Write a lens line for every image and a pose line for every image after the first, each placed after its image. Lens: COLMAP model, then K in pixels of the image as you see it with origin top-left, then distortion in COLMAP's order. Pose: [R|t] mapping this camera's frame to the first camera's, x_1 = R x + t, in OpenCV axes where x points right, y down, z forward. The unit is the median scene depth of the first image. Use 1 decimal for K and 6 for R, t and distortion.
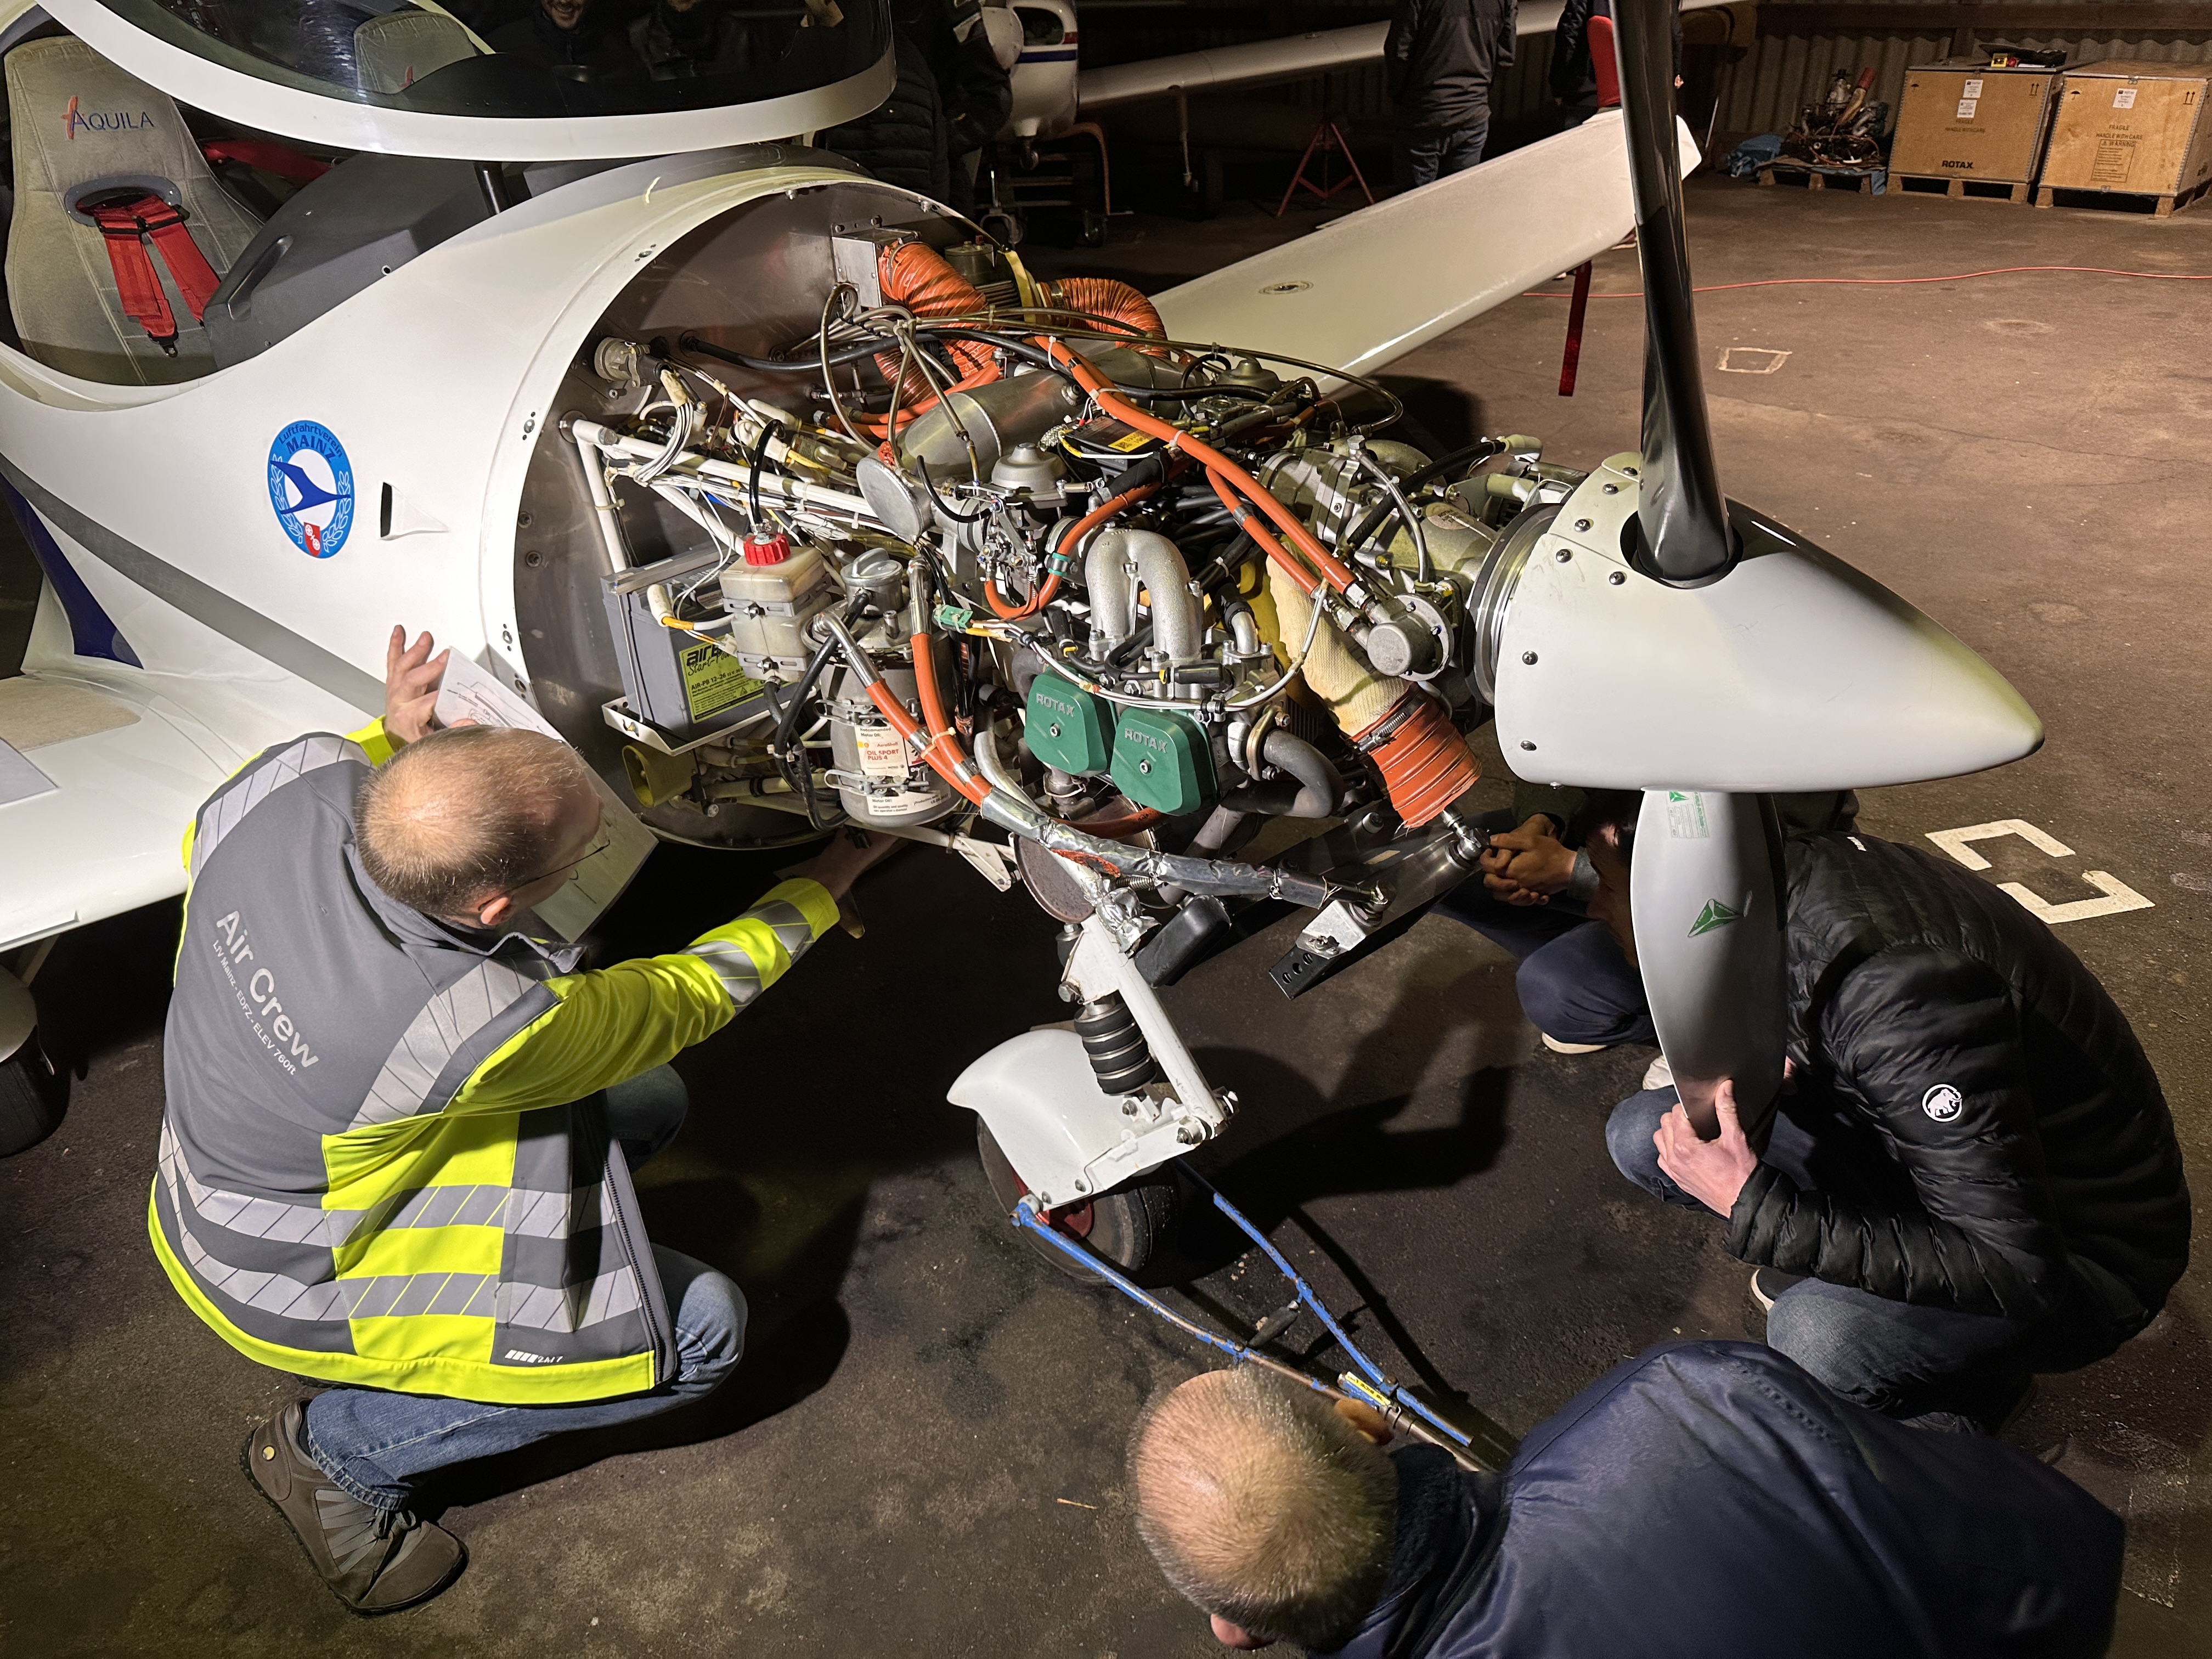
lens RADIAL K [[1496.2, 0, 1105.2], [0, 1496.2, 829.2], [0, 0, 1]] dist [0.144127, -0.262638]
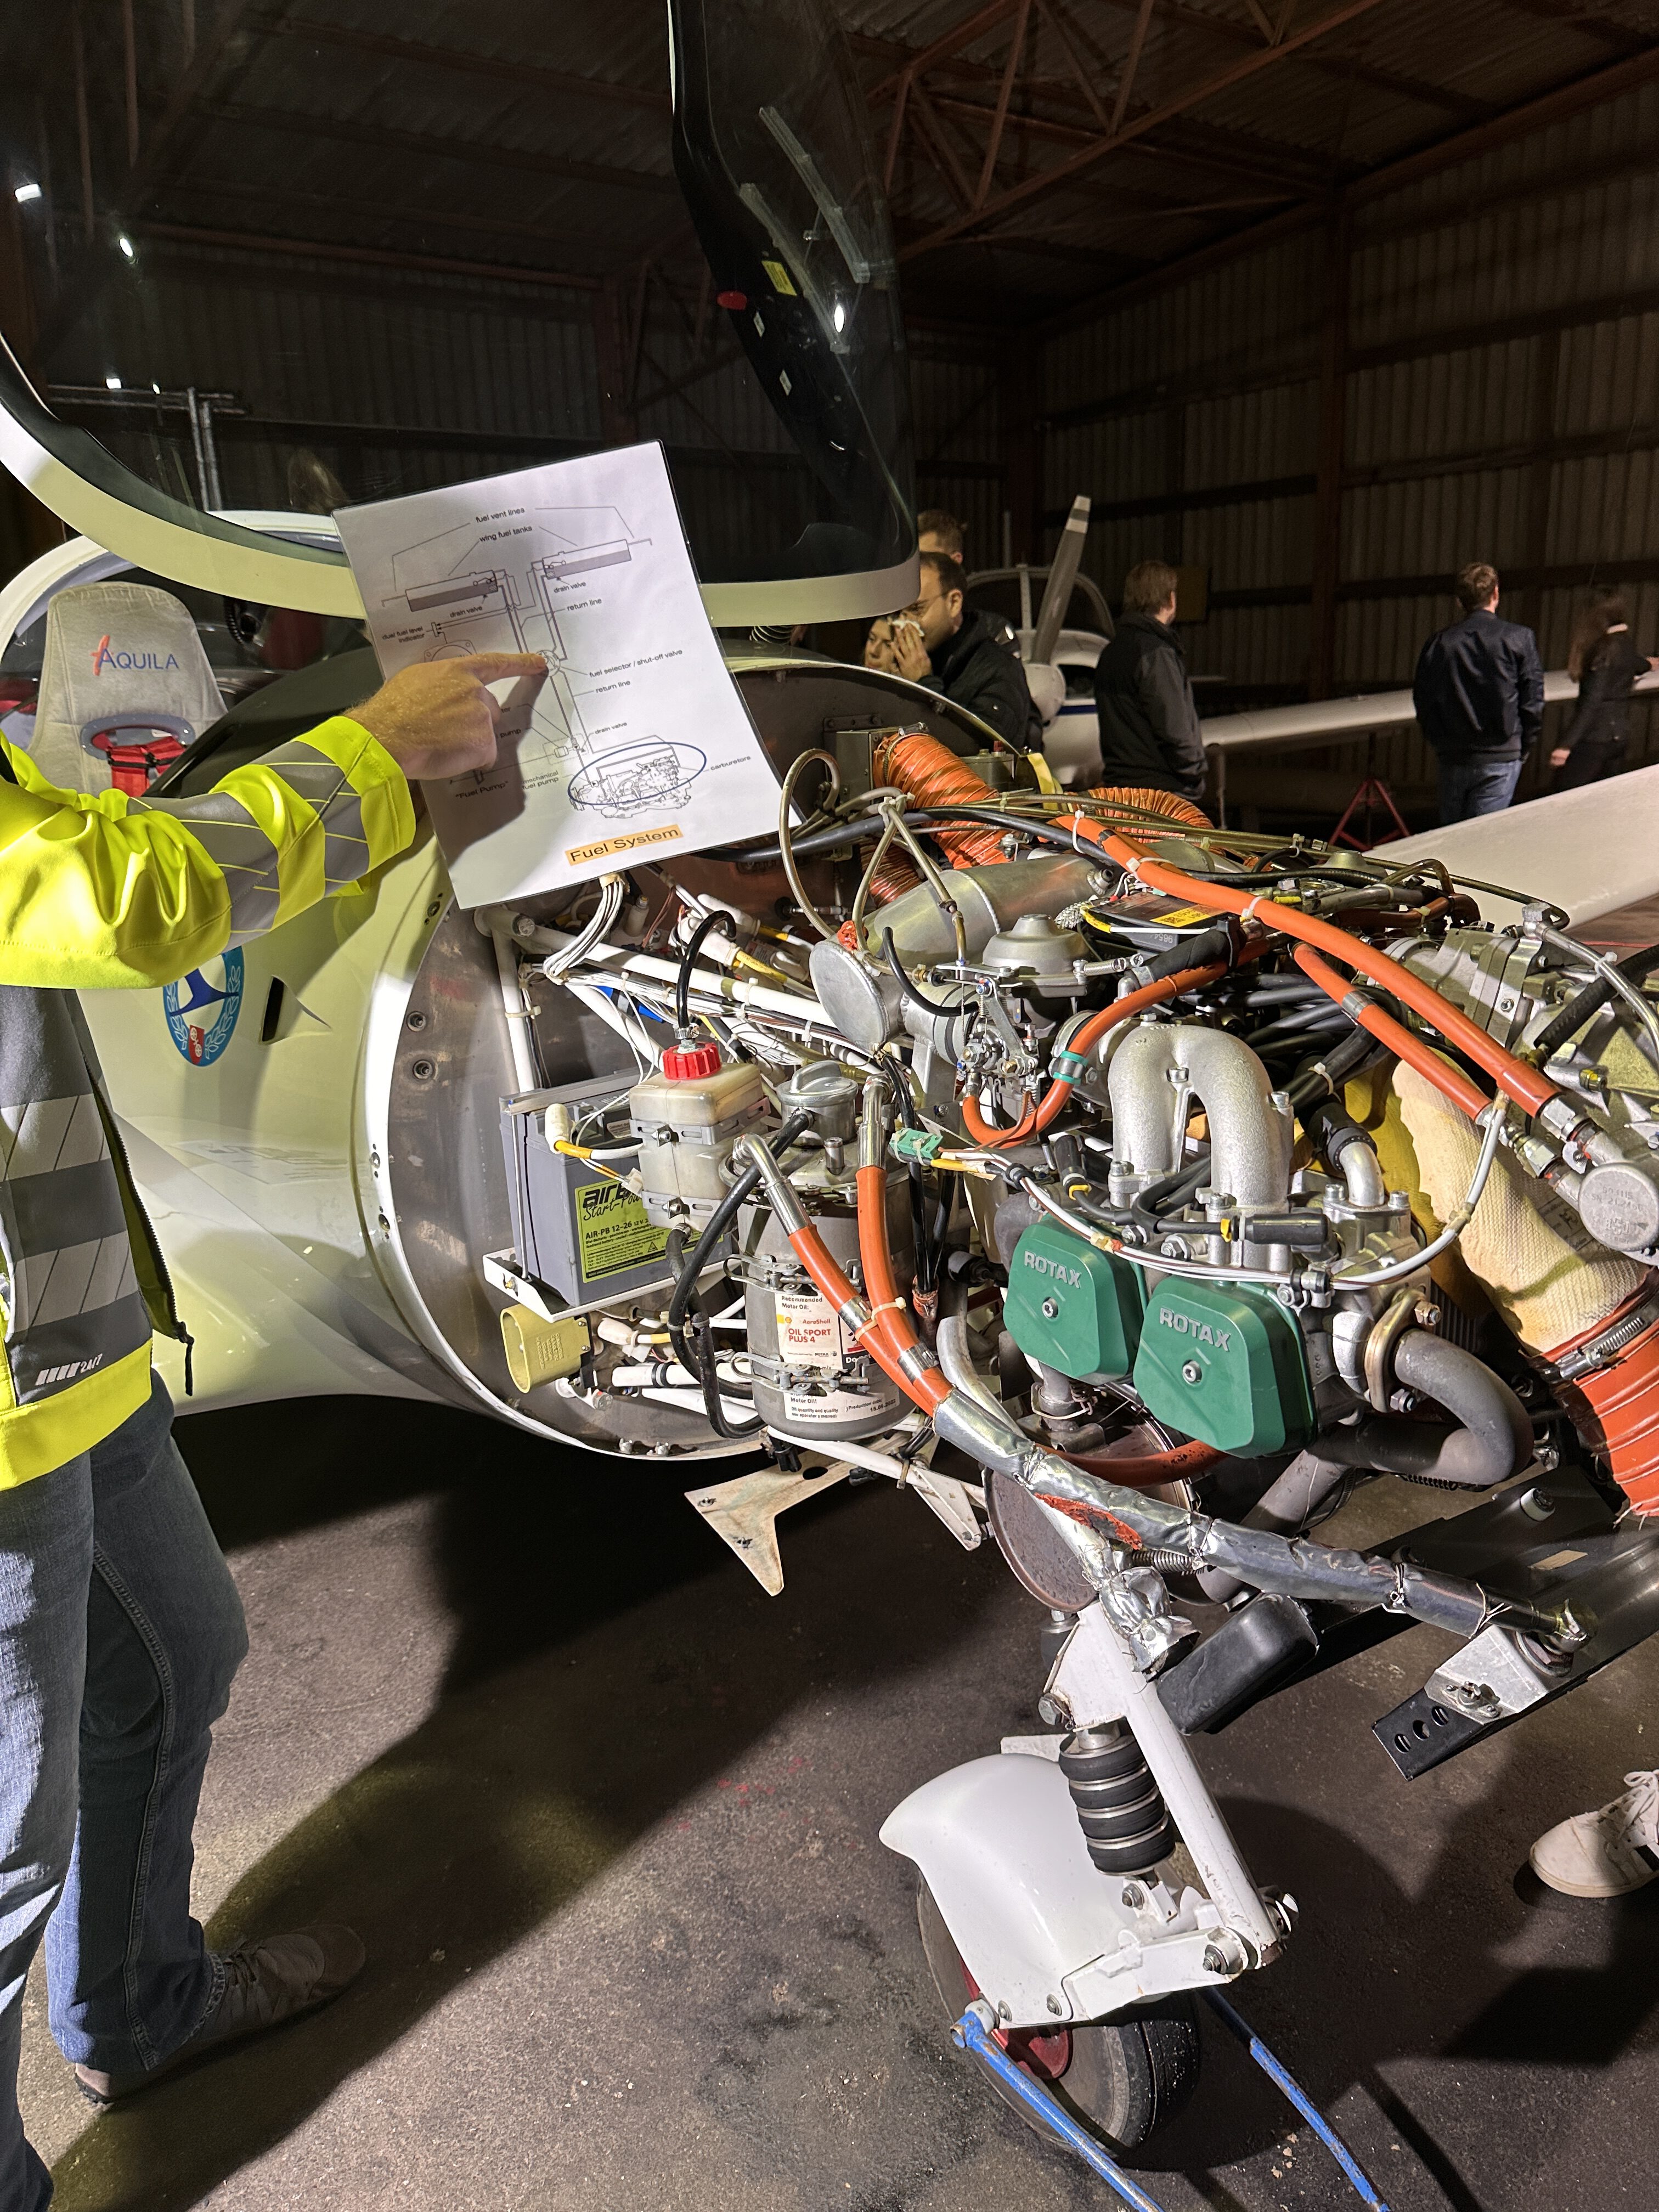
lens RADIAL K [[1496.2, 0, 827.6], [0, 1496.2, 1114.5], [0, 0, 1]] dist [0.144127, -0.262638]
pose [[0.980217, 0.048508, -0.191888, -0.005753], [-0.091709, 0.970461, -0.223148, 0.007920], [0.175395, 0.236331, 0.955711, 0.292748]]
